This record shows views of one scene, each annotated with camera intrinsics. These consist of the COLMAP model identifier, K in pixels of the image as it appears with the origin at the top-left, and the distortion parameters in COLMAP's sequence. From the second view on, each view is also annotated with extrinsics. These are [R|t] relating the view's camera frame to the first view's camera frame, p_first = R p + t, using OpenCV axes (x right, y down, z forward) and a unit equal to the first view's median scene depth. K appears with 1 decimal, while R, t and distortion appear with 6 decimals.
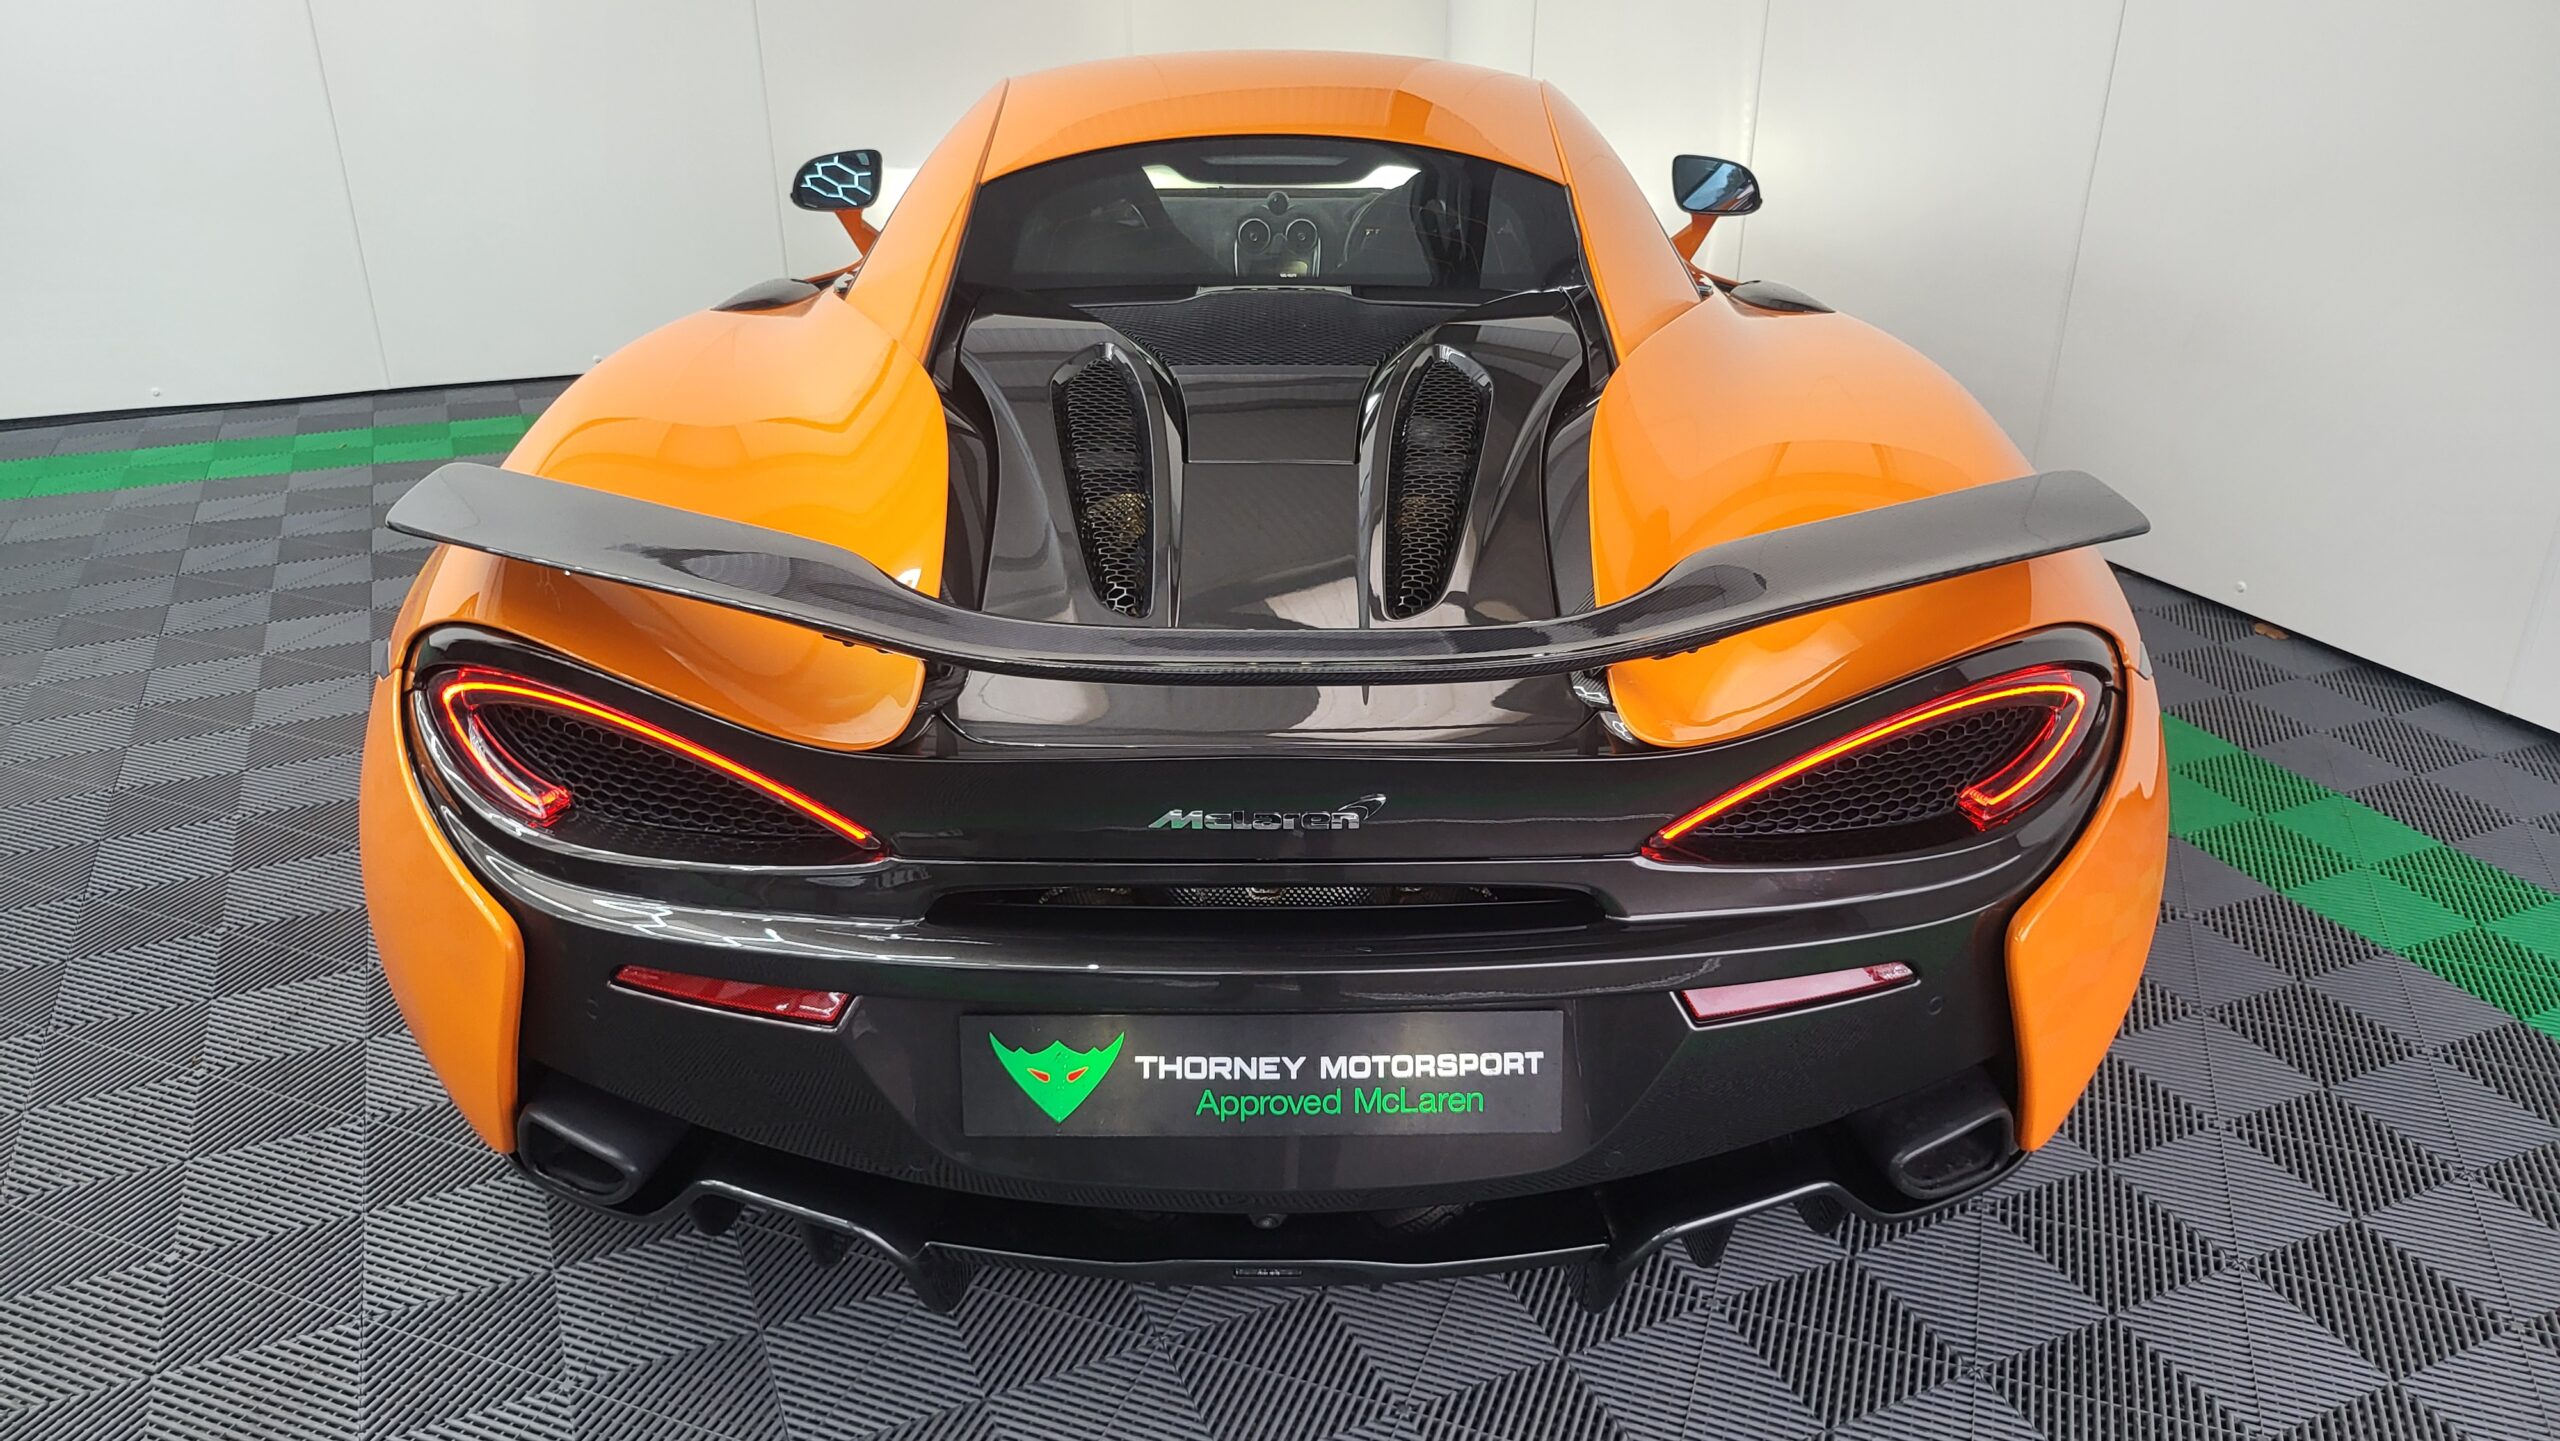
lens RADIAL K [[1794.9, 0, 1268.8], [0, 1794.9, 718.4], [0, 0, 1]] dist [0.053210, -0.052632]
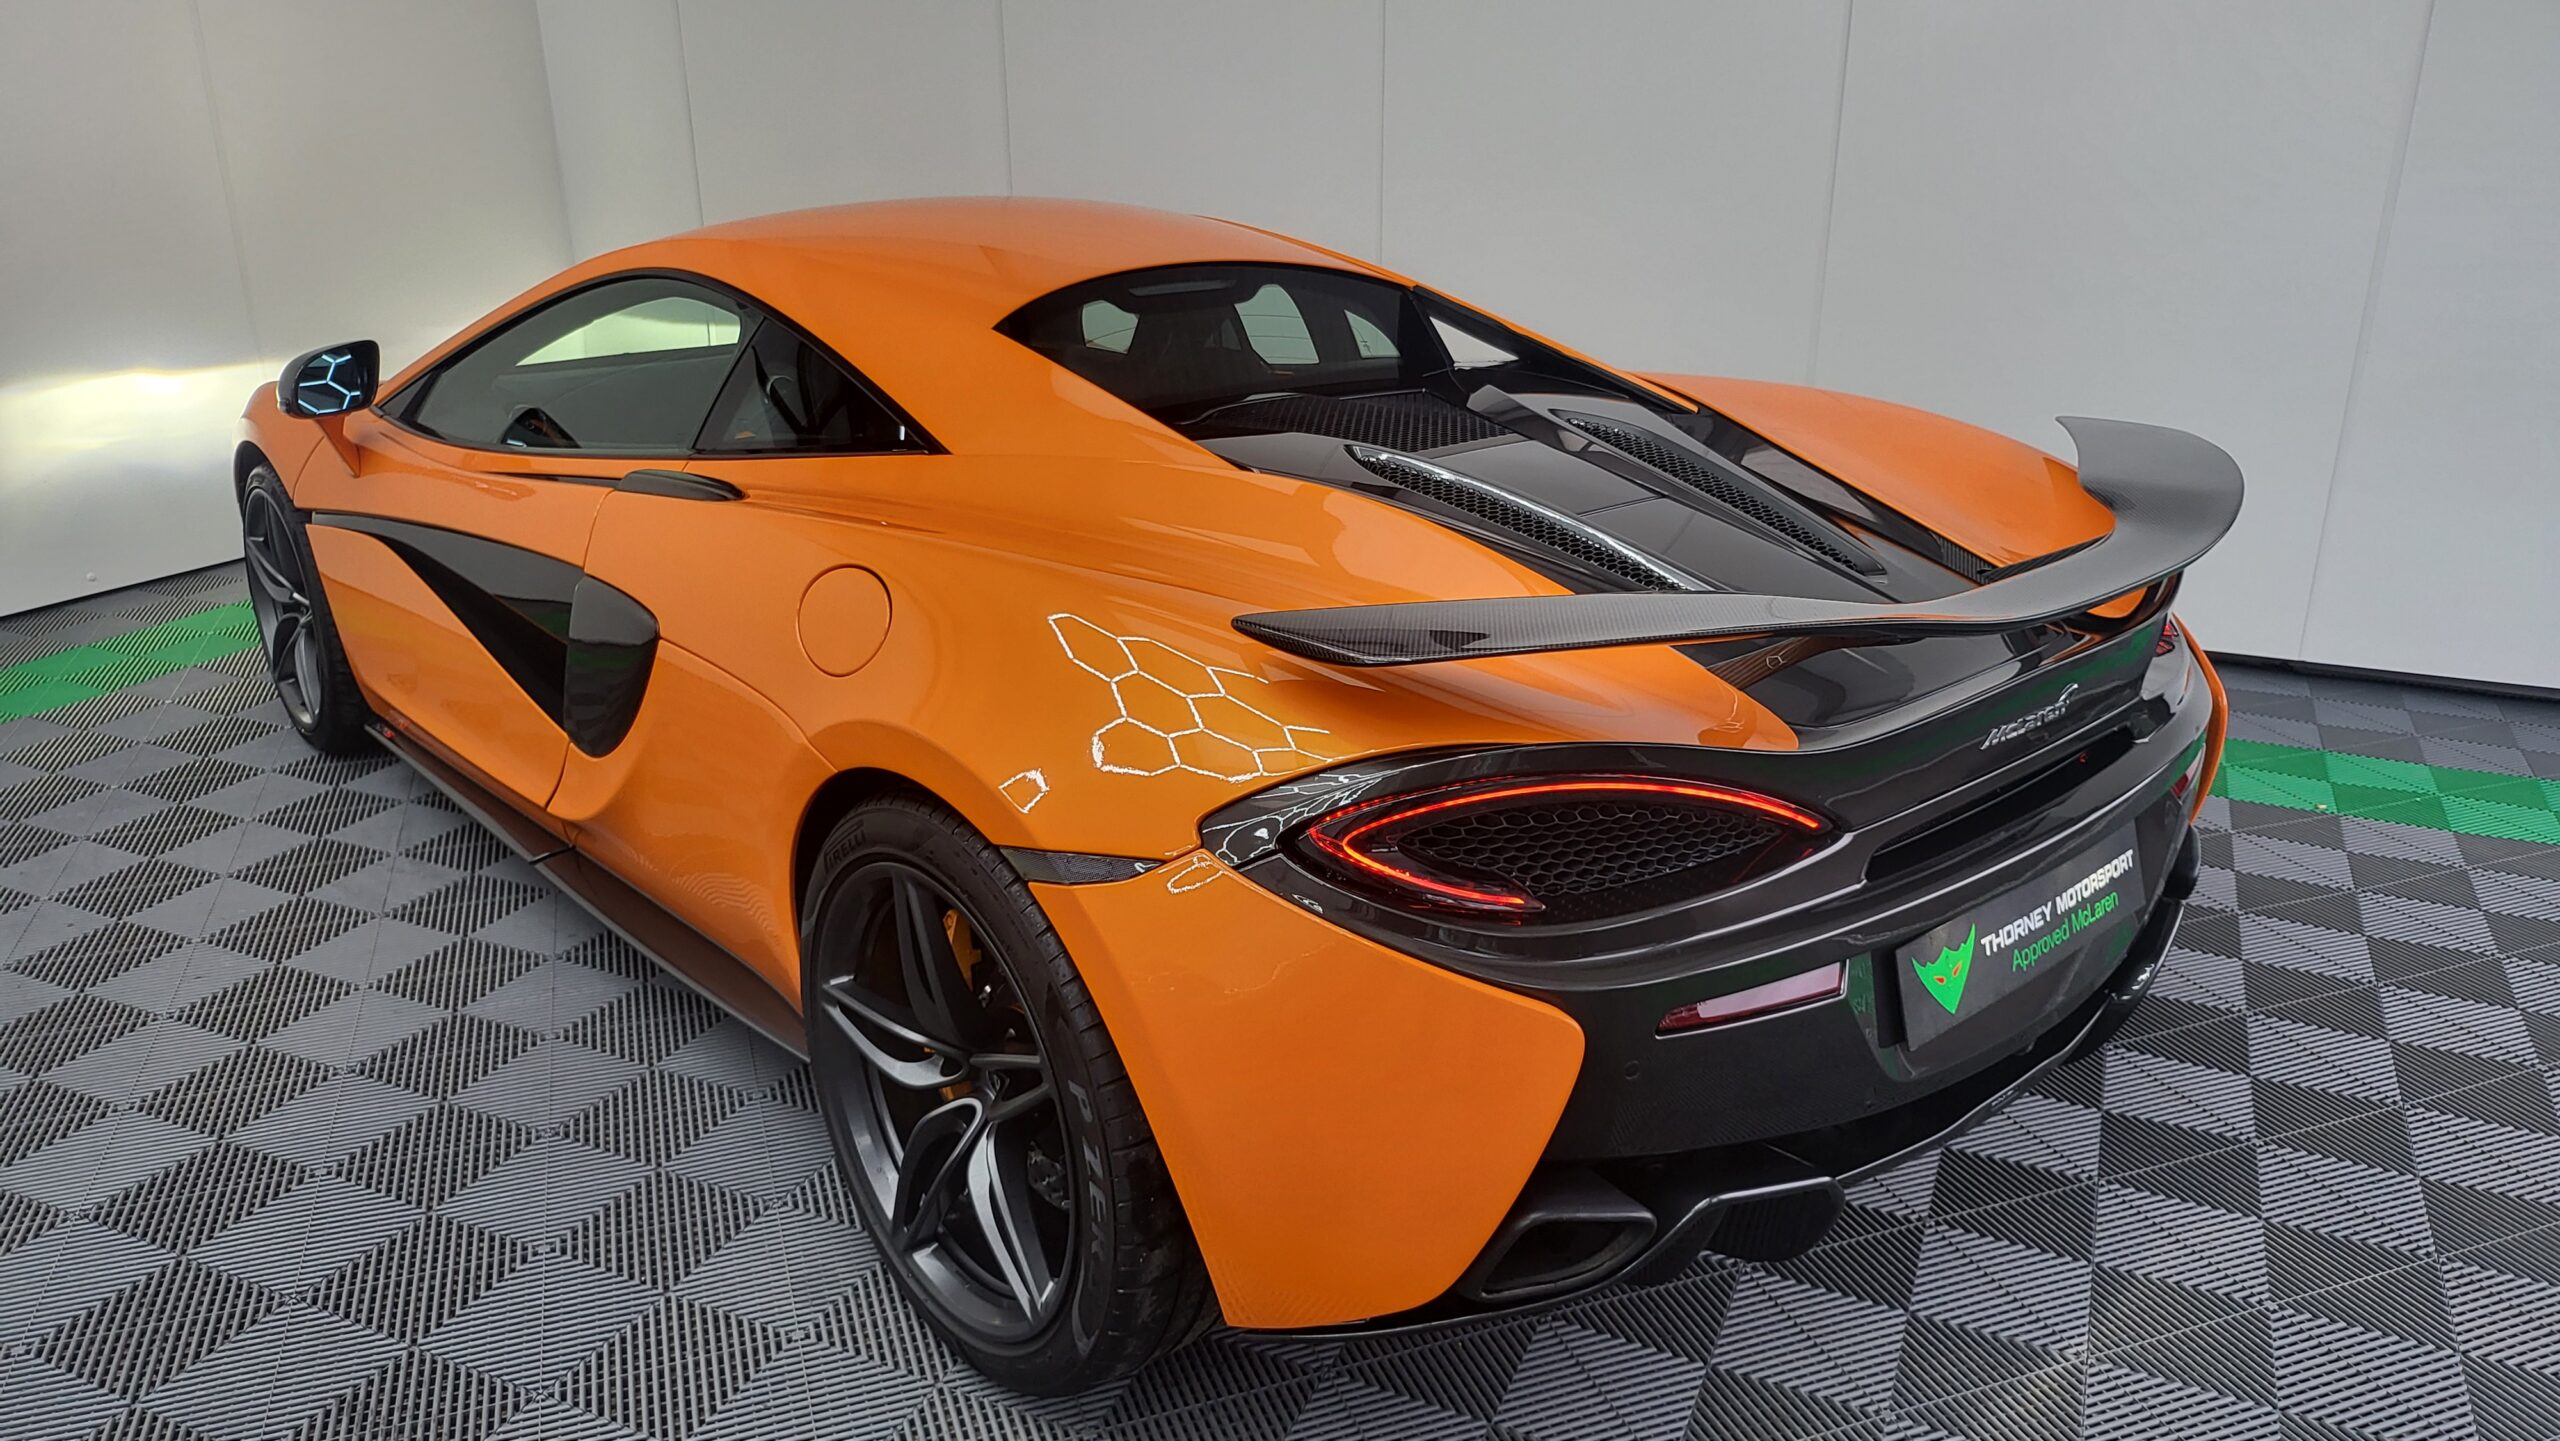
lens RADIAL K [[1794.9, 0, 1294.6], [0, 1794.9, 716.3], [0, 0, 1]] dist [0.053210, -0.052632]
pose [[0.754691, -0.223445, 0.616858, -1.169083], [0.279775, 0.960050, 0.005471, -0.100599], [-0.593437, 0.168452, 0.787055, 0.269364]]
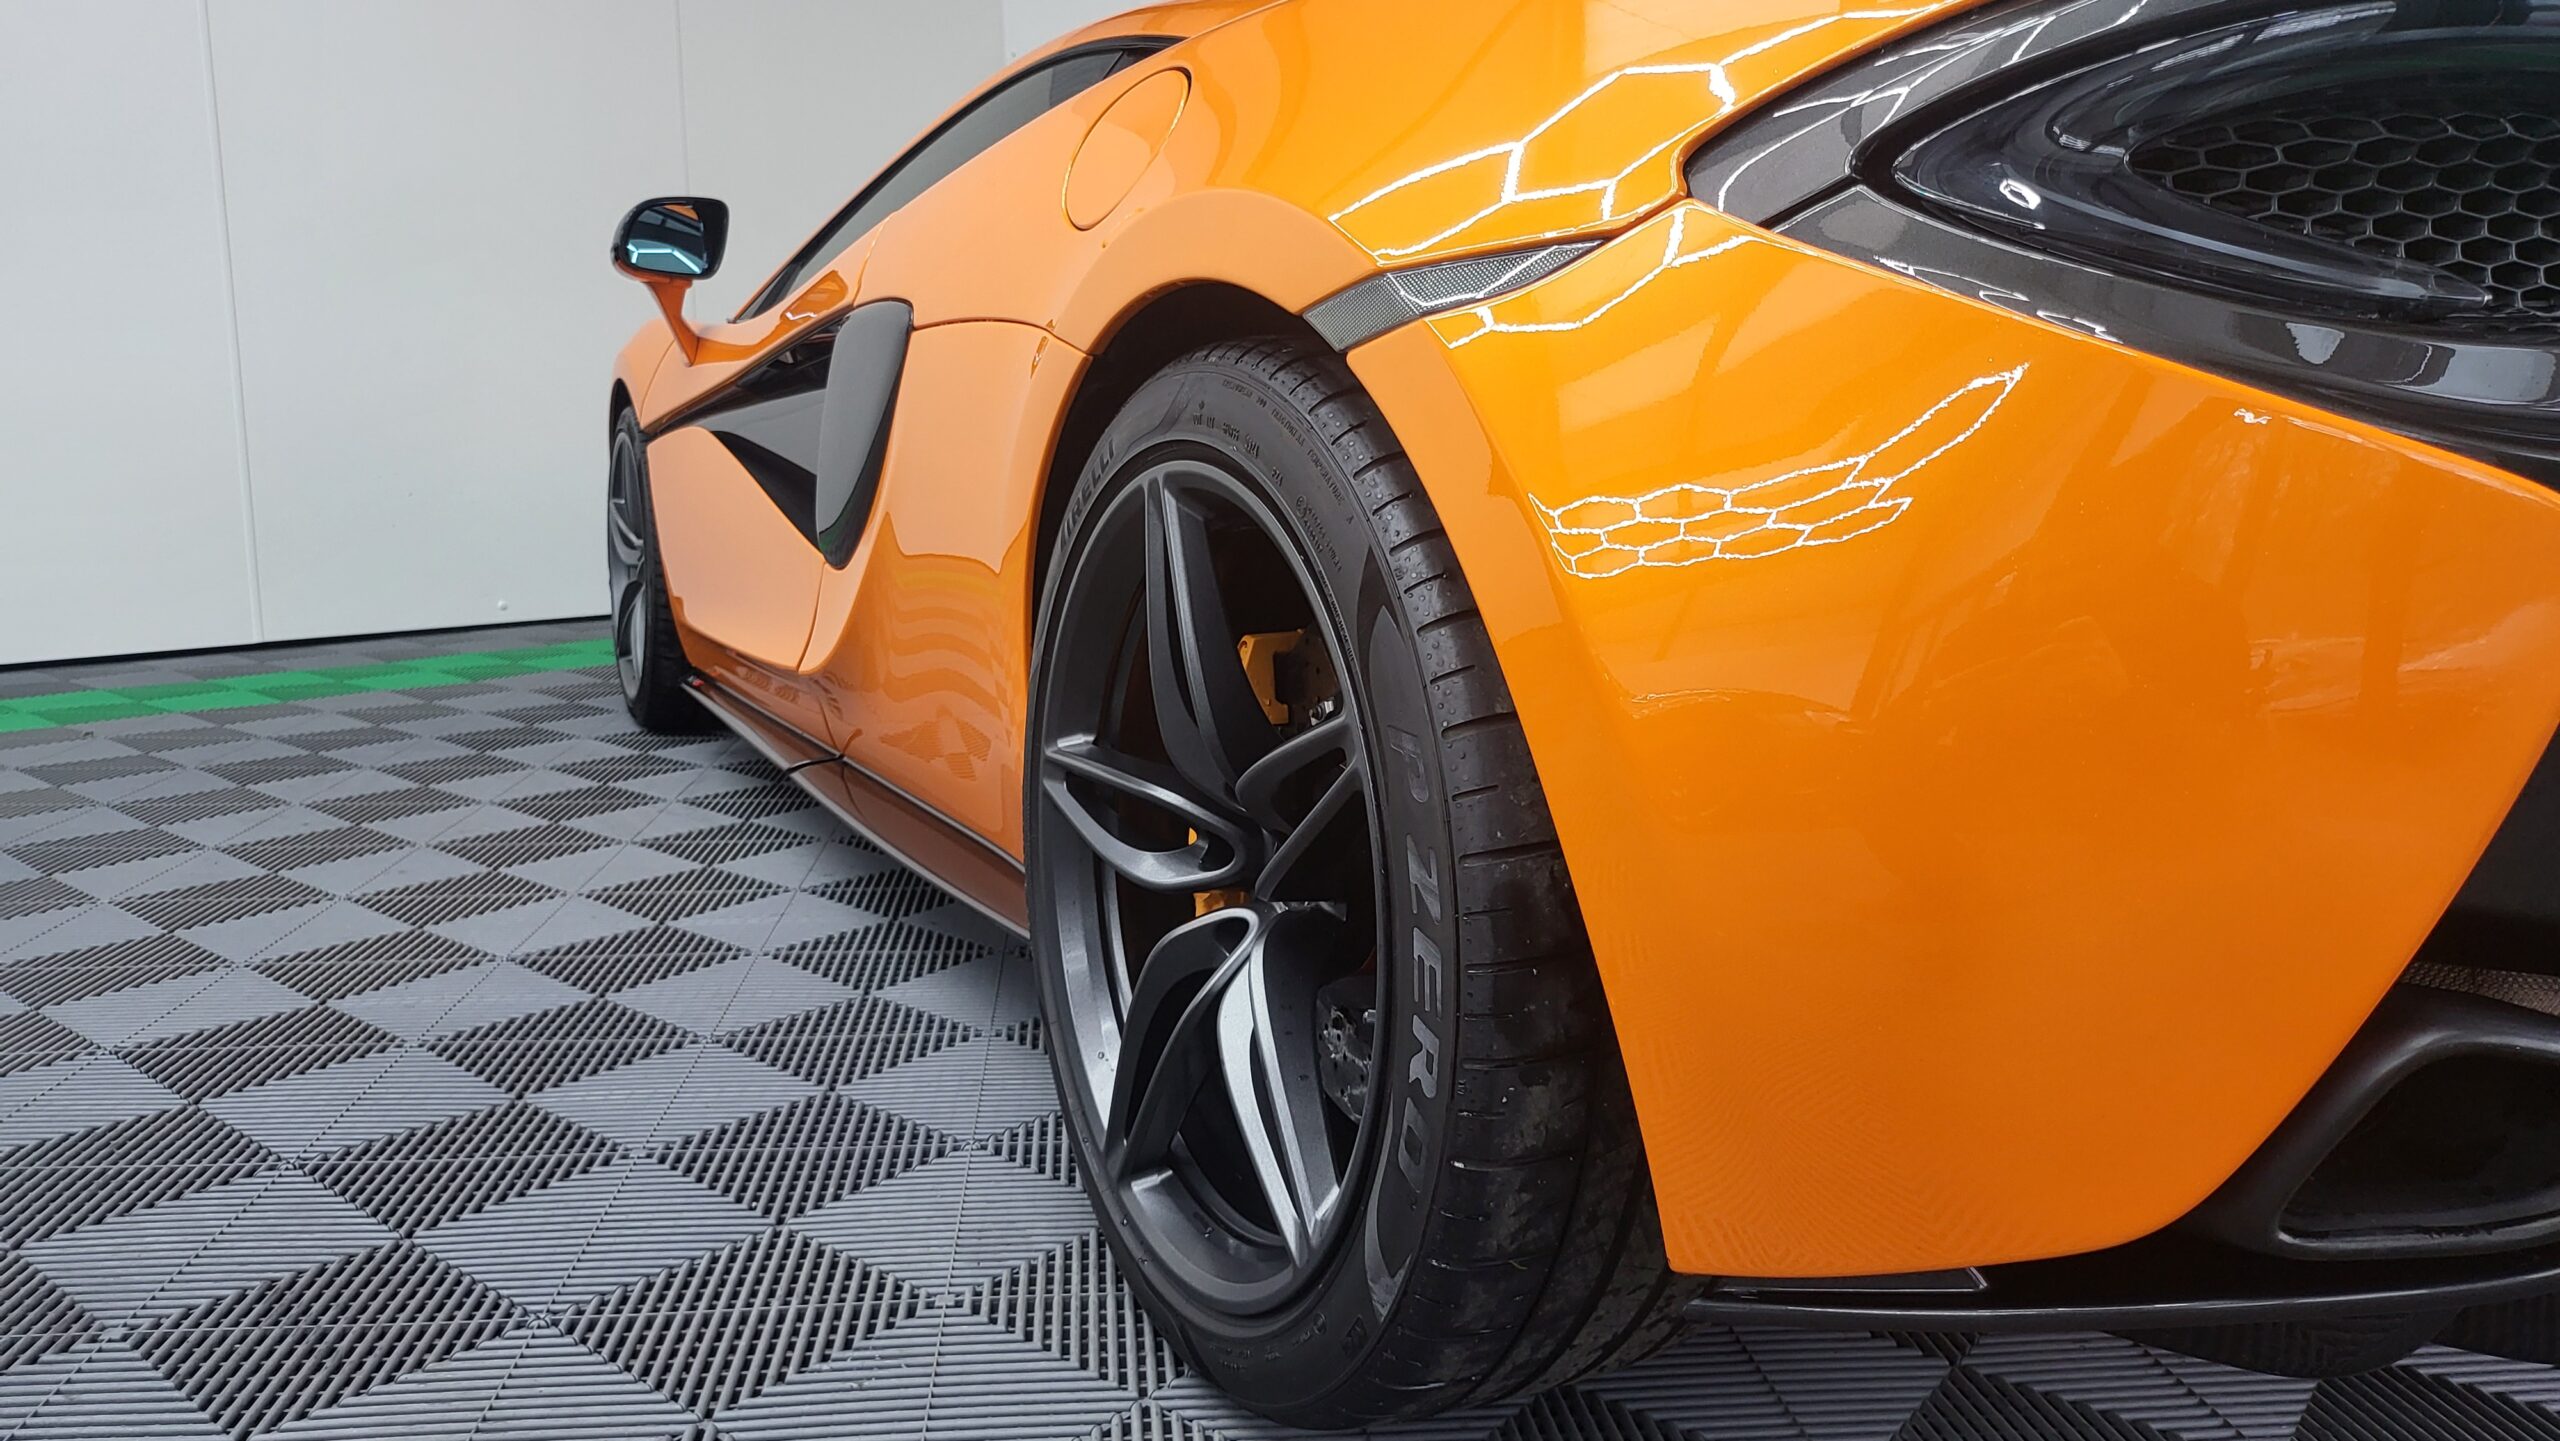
lens RADIAL K [[1794.9, 0, 1286.9], [0, 1794.9, 735.7], [0, 0, 1]] dist [0.053210, -0.052632]
pose [[0.894679, -0.072639, 0.440764, -0.916805], [0.180970, 0.961033, -0.208960, 0.208719], [-0.408410, 0.266718, 0.872962, 0.789103]]
